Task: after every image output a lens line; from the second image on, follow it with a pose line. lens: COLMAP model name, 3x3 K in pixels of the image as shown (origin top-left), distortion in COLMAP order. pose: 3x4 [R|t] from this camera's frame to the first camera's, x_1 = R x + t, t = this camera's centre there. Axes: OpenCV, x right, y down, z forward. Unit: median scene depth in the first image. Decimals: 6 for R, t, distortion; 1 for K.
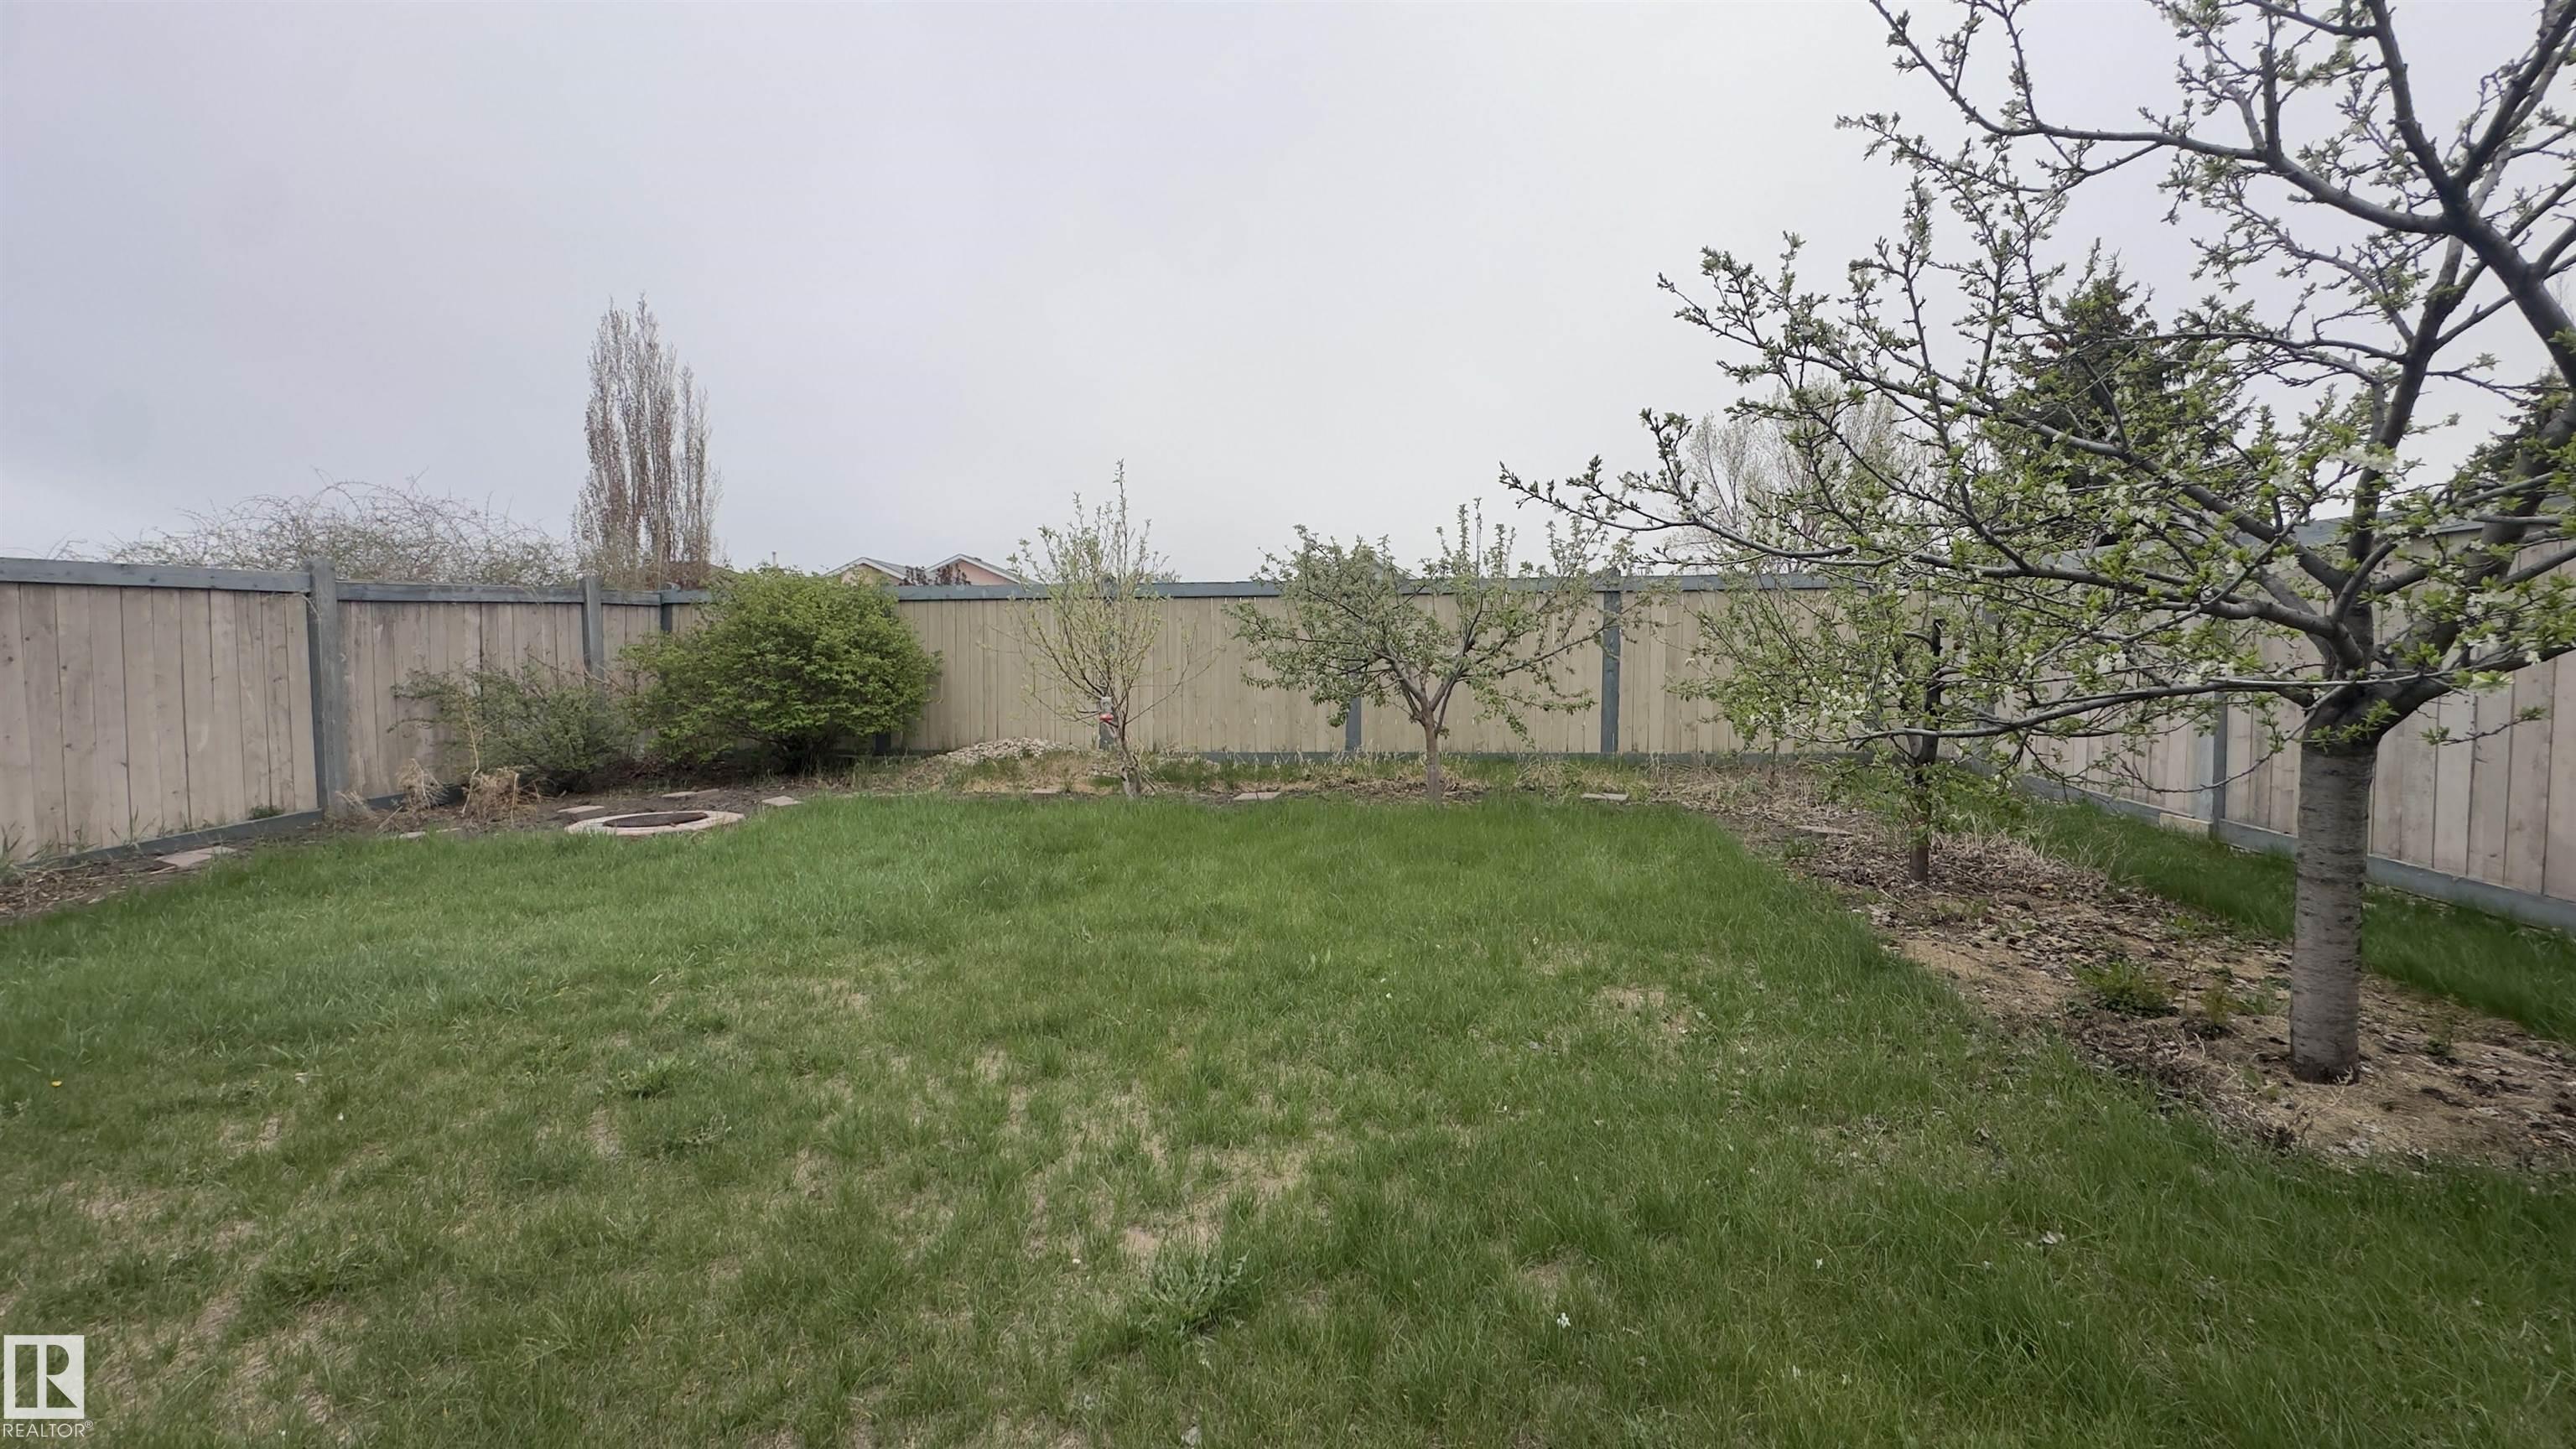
lens RADIAL K [[1017.3, 0, 1286.3], [0, 1017.3, 721.6], [0, 0, 1]] dist [-0.004942, 0.001006]
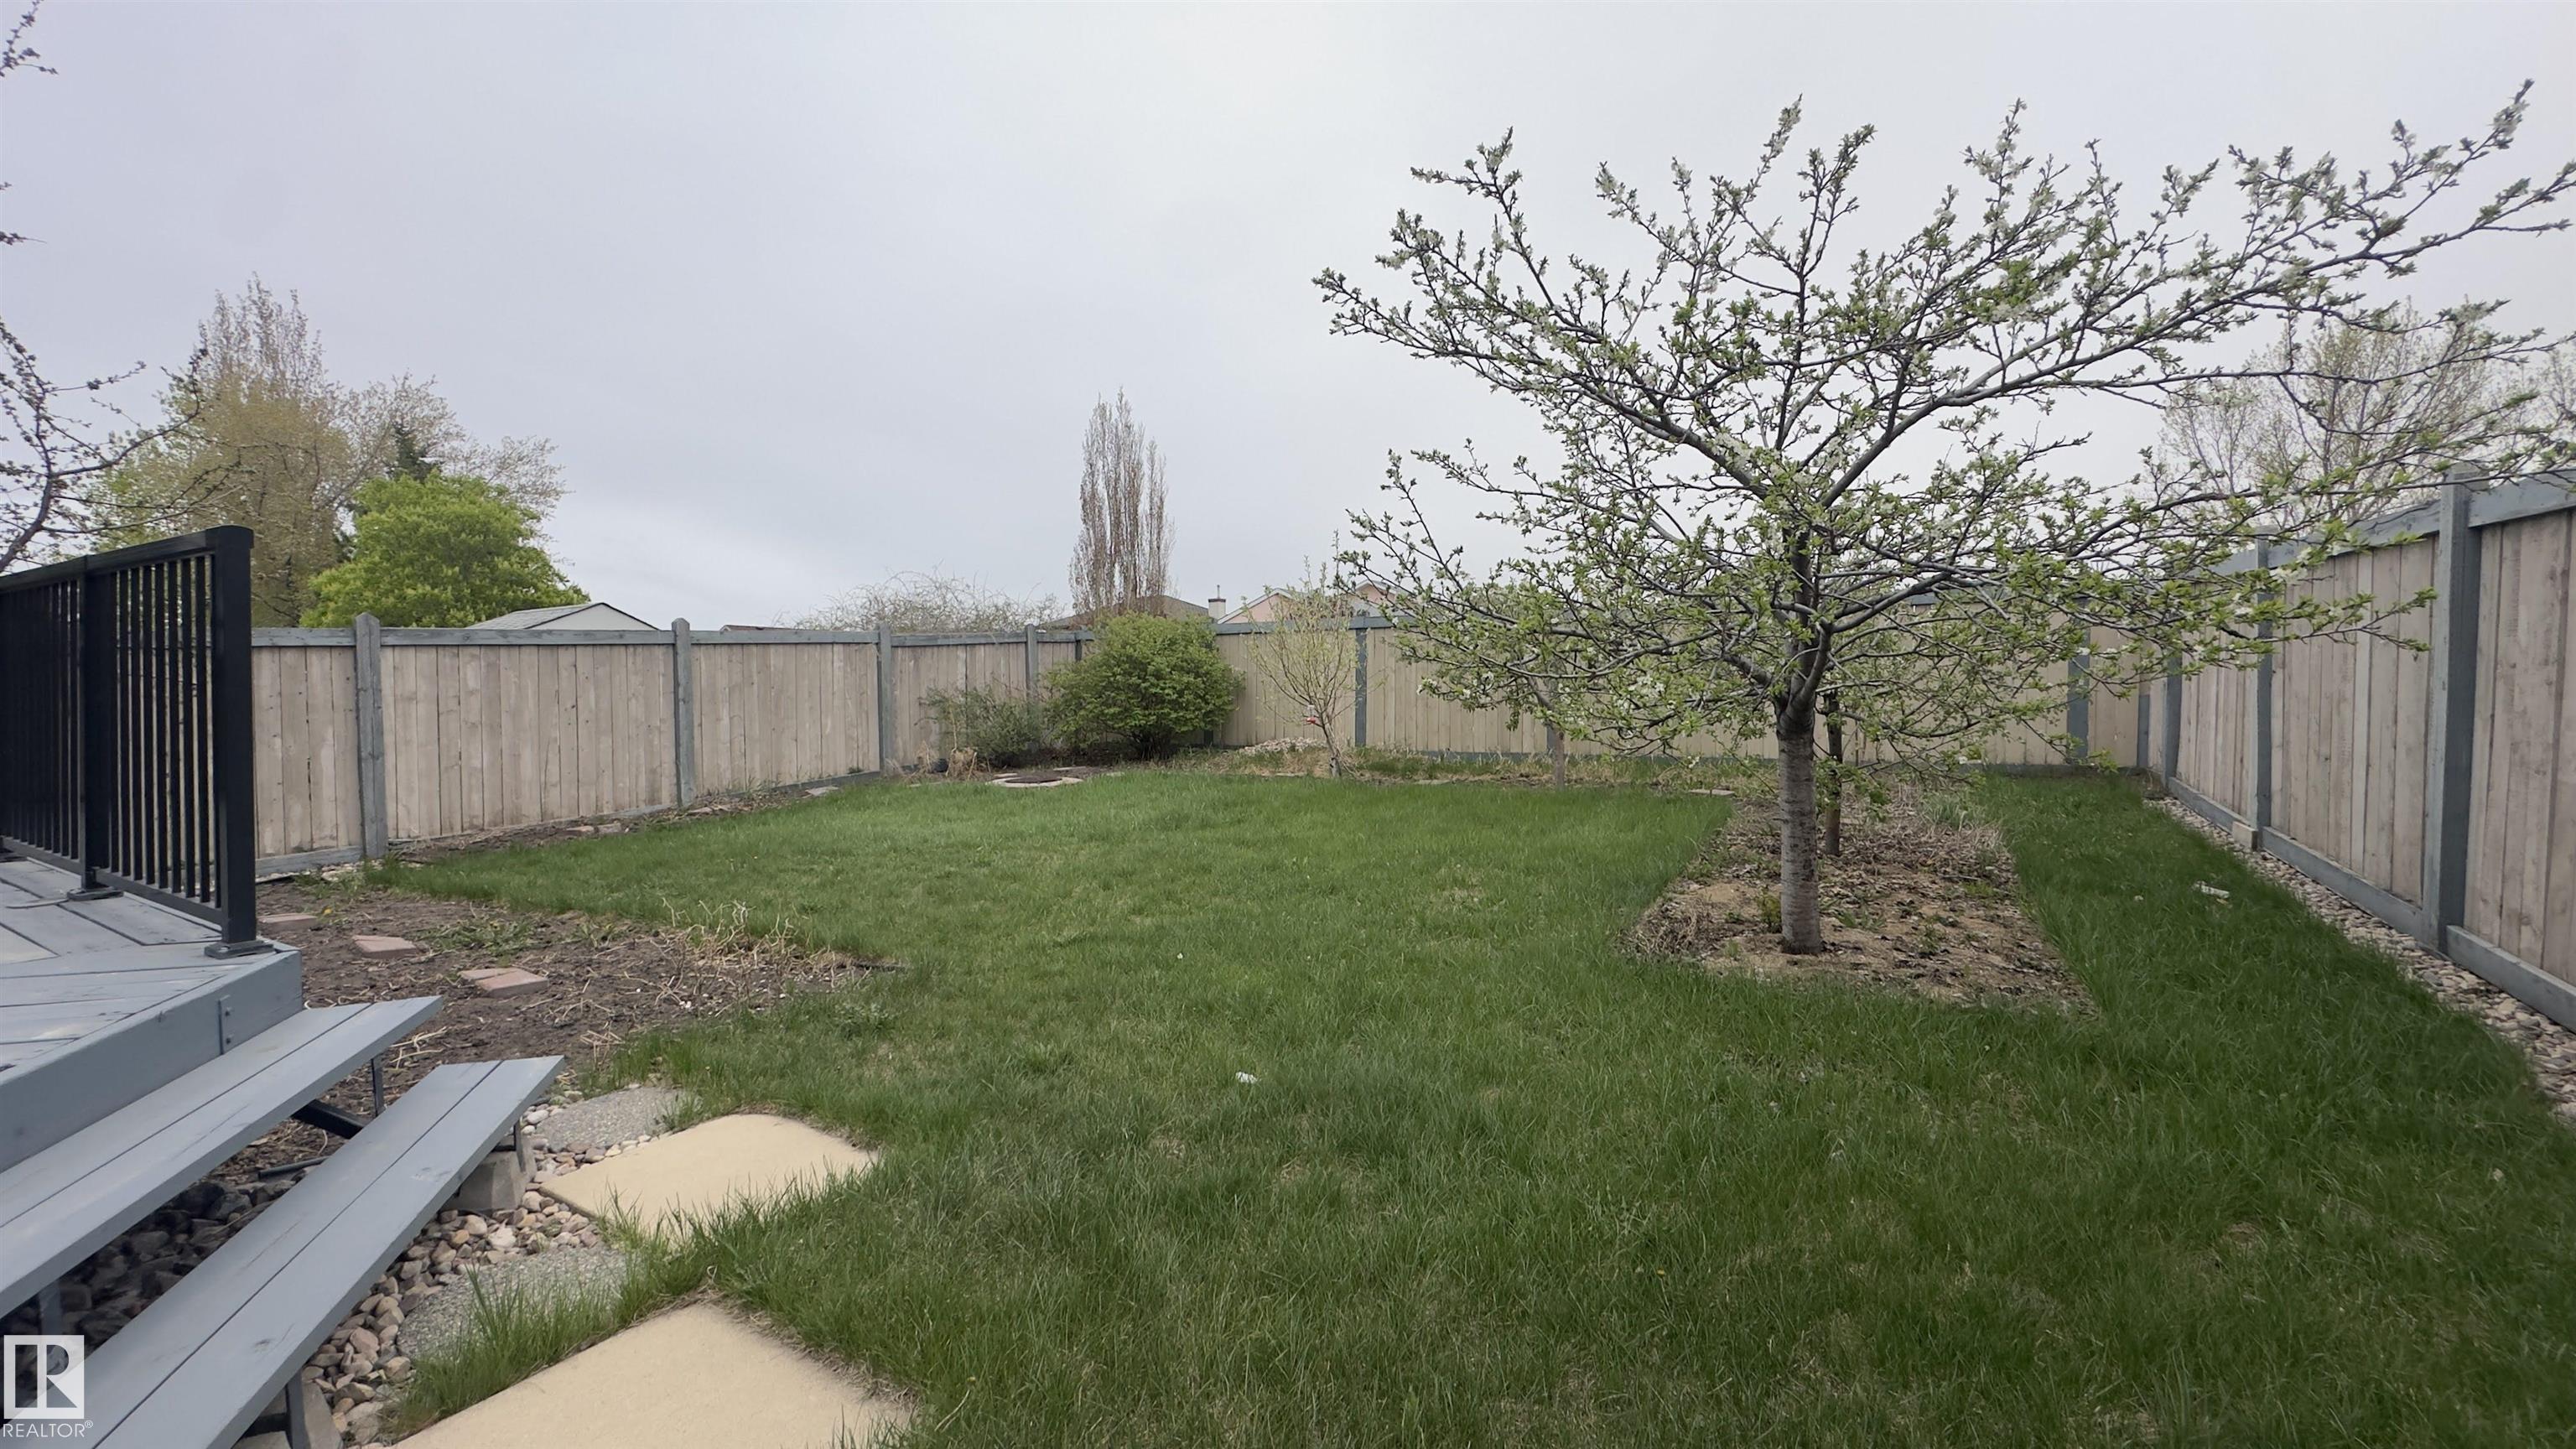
lens RADIAL K [[1017.3, 0, 1299.6], [0, 1017.3, 711.9], [0, 0, 1]] dist [-0.004942, 0.001006]
pose [[0.915965, 0.005999, -0.401213, 0.313015], [-0.014713, 0.999718, -0.018642, 0.009003], [0.400988, 0.022979, 0.915795, -0.235024]]
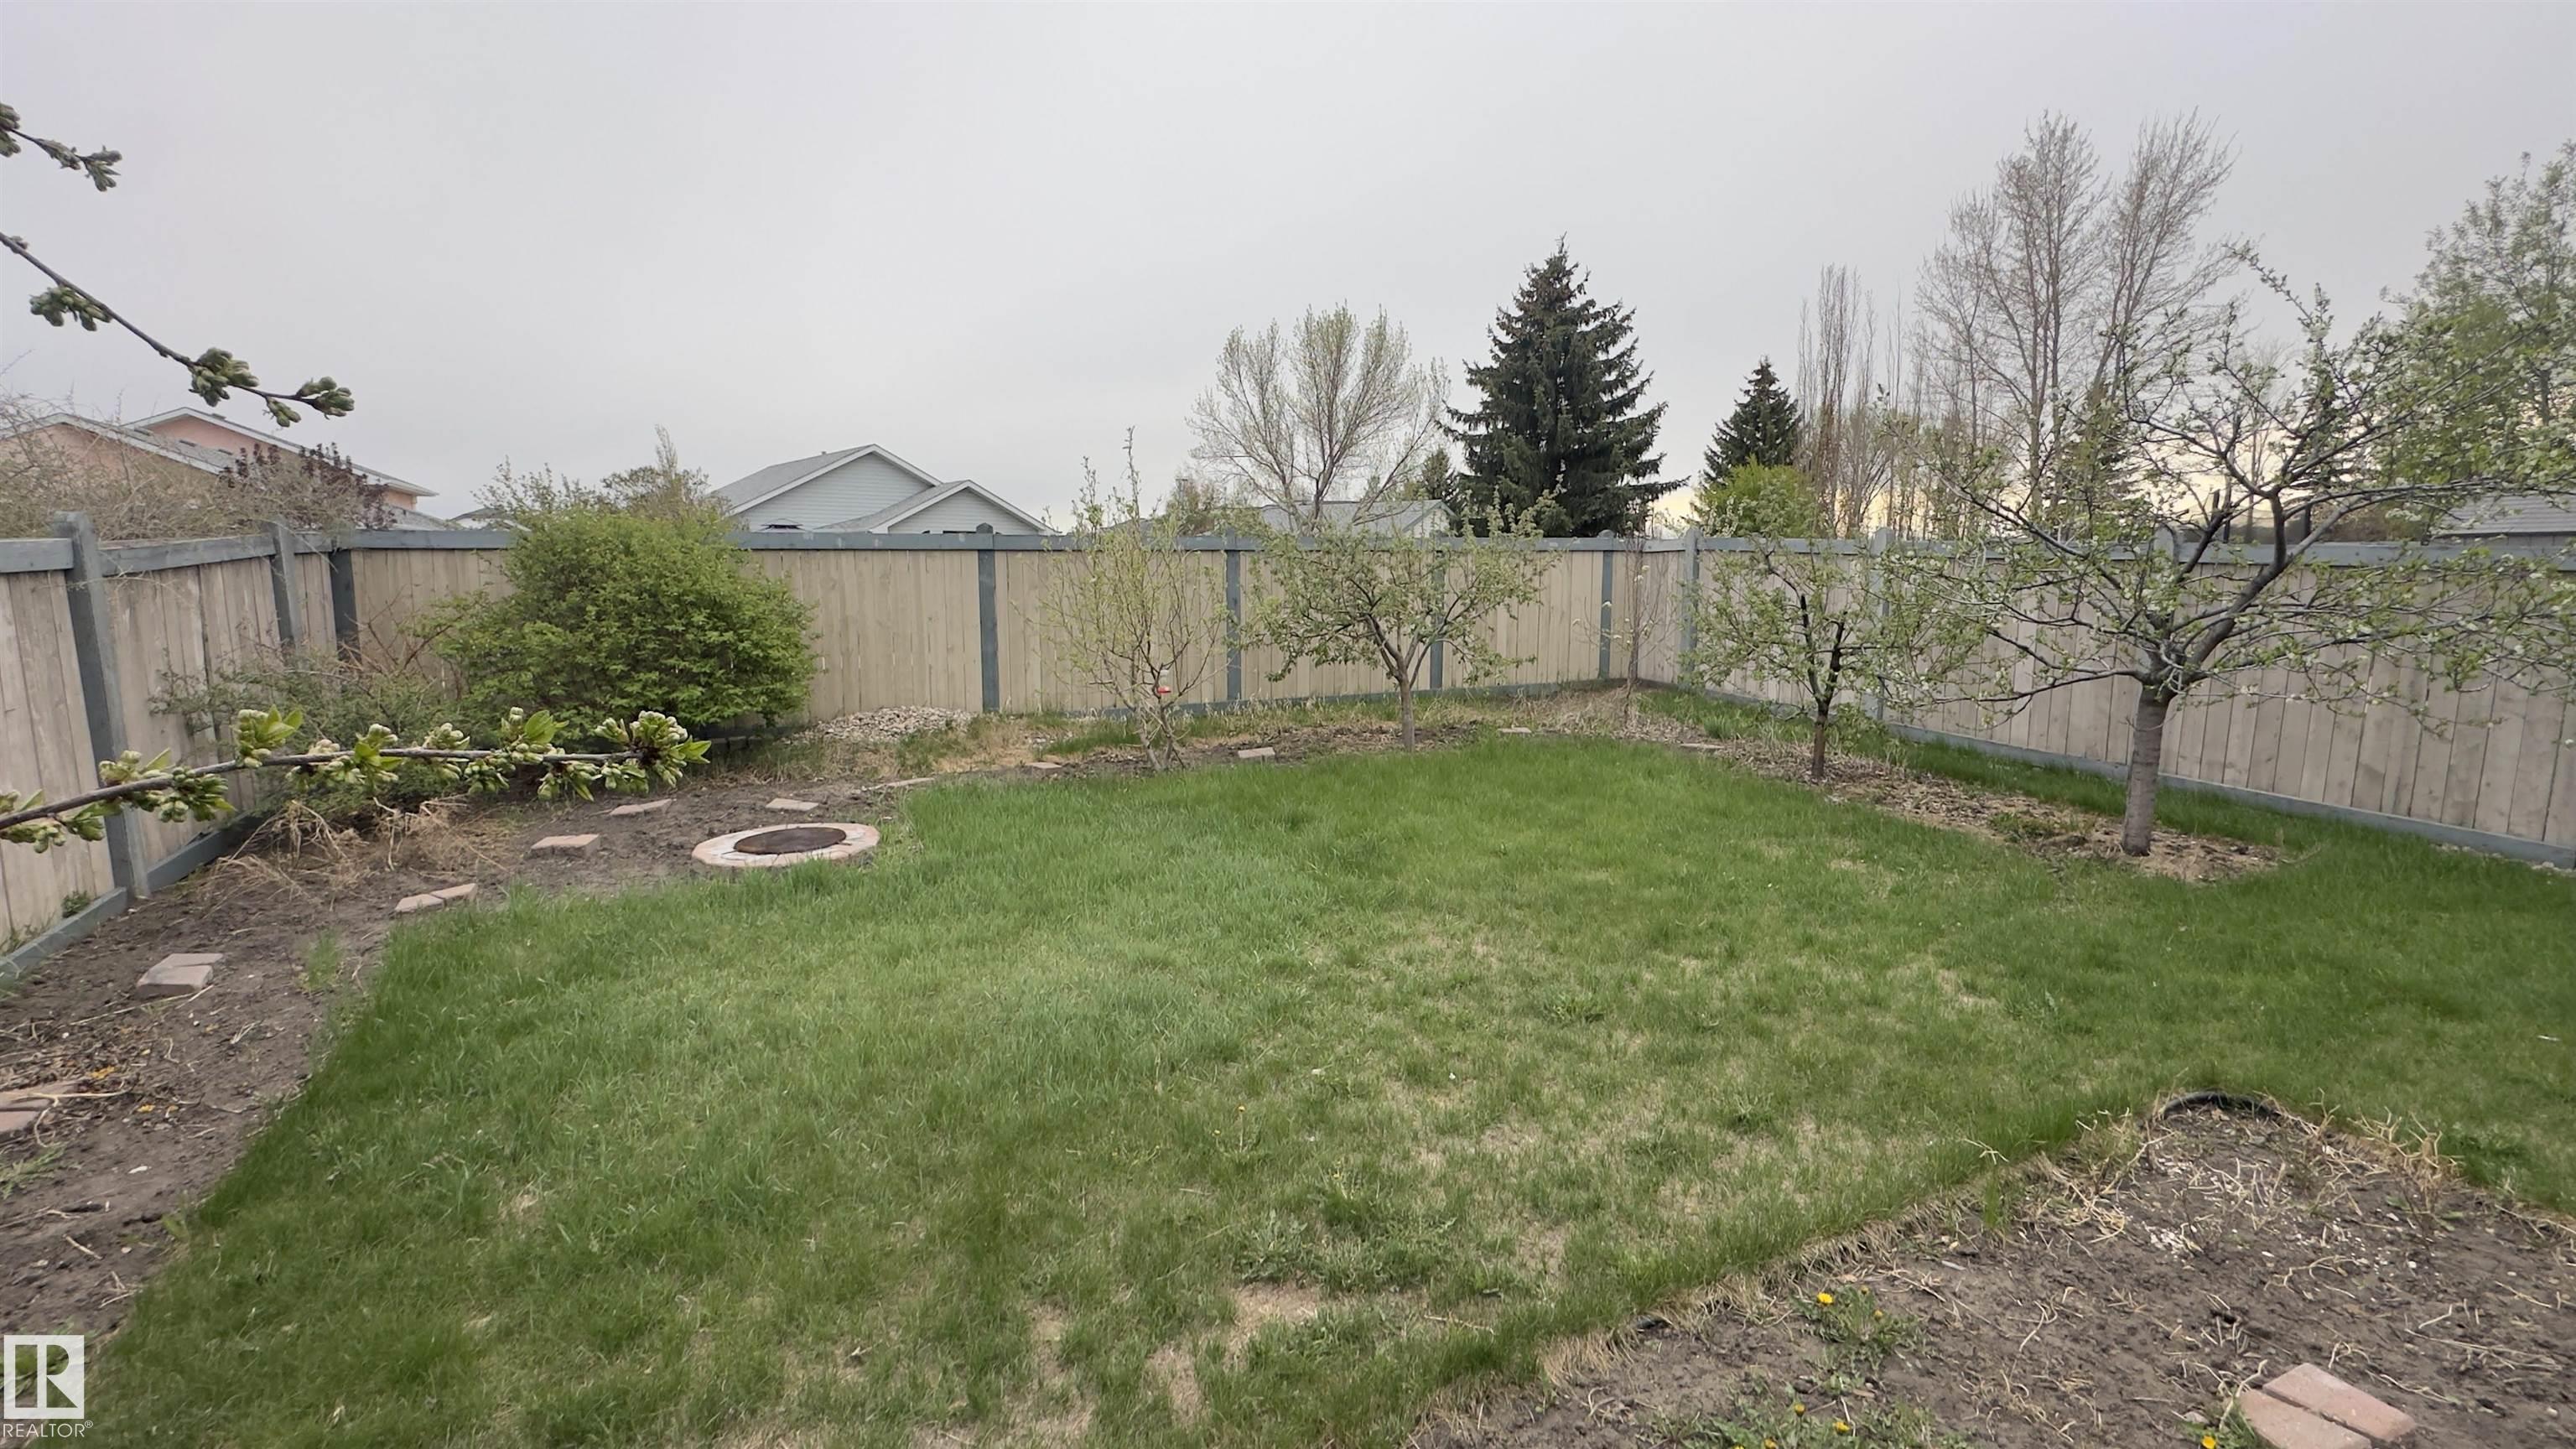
lens RADIAL K [[1116.5, 0, 1280.7], [0, 1116.5, 726.6], [0, 0, 1]] dist [-0.014722, -0.000291]
pose [[0.862306, -0.072268, 0.501204, -0.547663], [0.026477, 0.994845, 0.097892, -0.063656], [-0.505695, -0.071143, 0.859774, -0.020430]]
